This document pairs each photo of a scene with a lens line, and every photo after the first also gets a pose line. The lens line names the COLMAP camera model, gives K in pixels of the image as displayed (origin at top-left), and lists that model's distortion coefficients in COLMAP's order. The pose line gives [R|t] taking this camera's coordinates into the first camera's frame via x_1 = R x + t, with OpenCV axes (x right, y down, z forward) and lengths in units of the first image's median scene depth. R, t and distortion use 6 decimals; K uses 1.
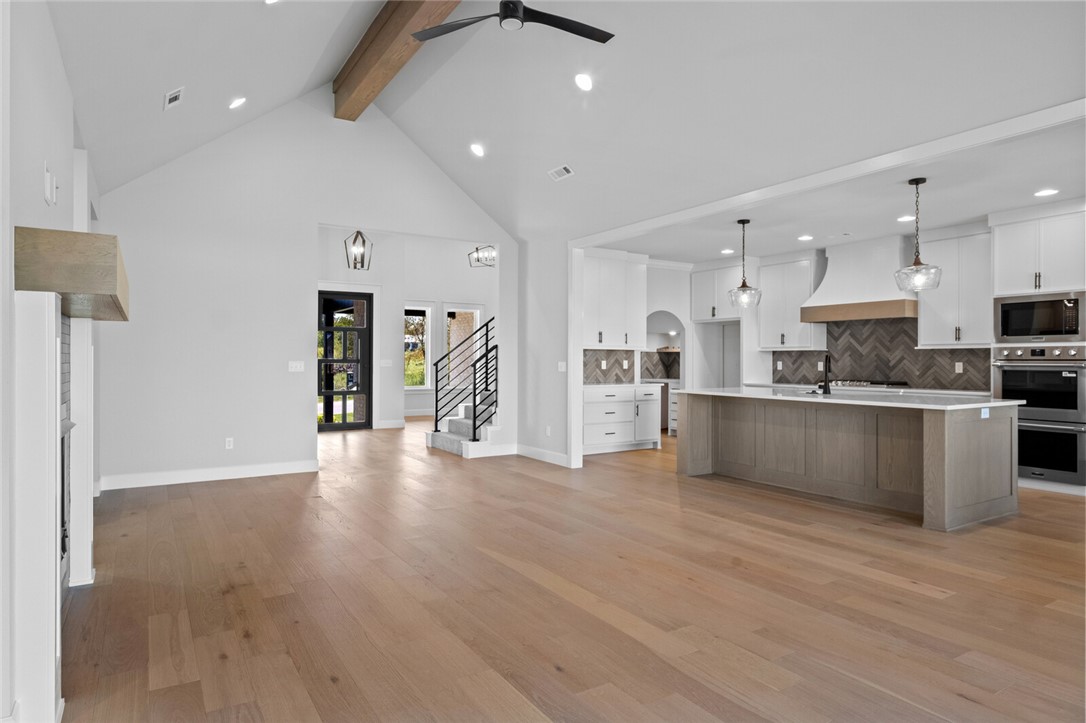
lens RADIAL K [[645.3, 0, 547.2], [0, 645.3, 357.6], [0, 0, 1]] dist [0.000665, 0.005464]
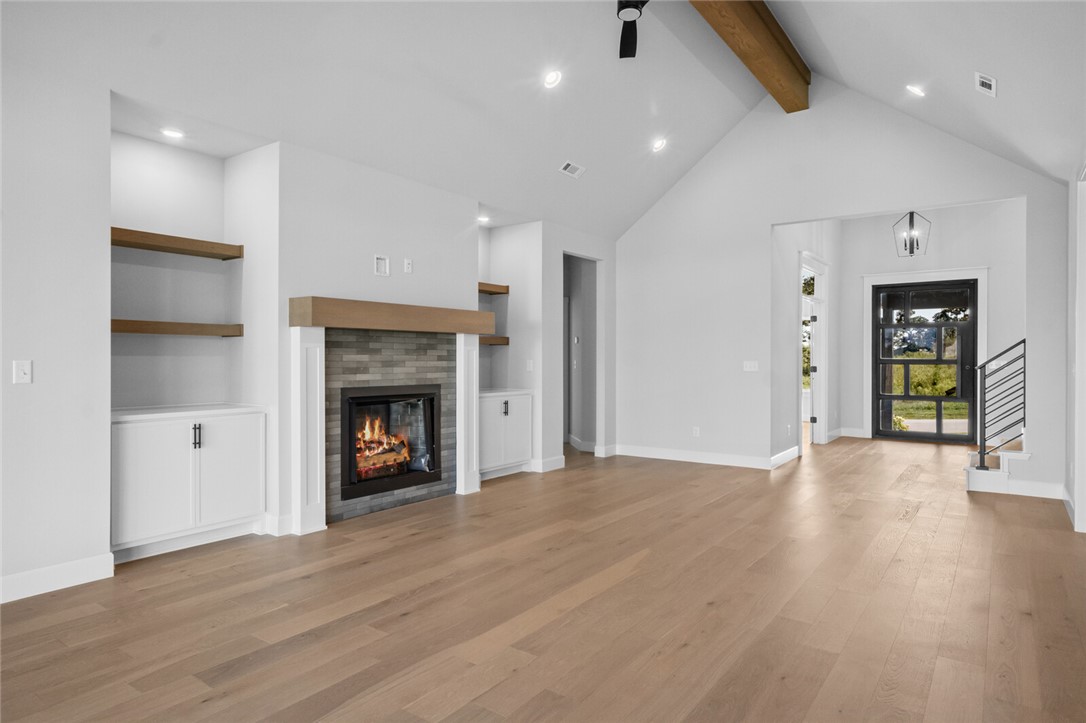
lens RADIAL K [[645.3, 0, 536.9], [0, 645.3, 359.8], [0, 0, 1]] dist [0.000665, 0.005464]
pose [[0.364306, 0.000483, -0.931279, 0.392038], [0.001725, 0.999998, 0.001193, 0.001352], [0.931278, -0.002041, 0.364305, 0.251154]]
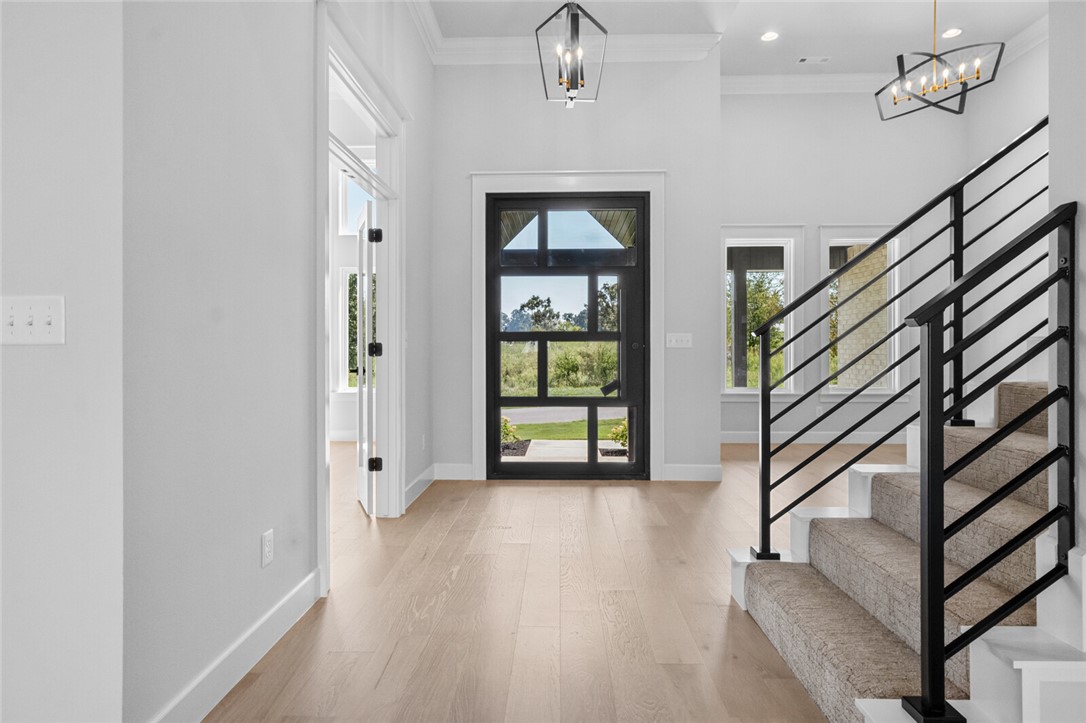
lens RADIAL K [[645.3, 0, 536.9], [0, 645.3, 341.0], [0, 0, 1]] dist [0.000665, 0.005464]
pose [[0.827025, -0.007534, -0.562114, -0.100863], [-0.000286, 0.999904, -0.013821, 0.021462], [0.562165, 0.011591, 0.826944, 0.770977]]
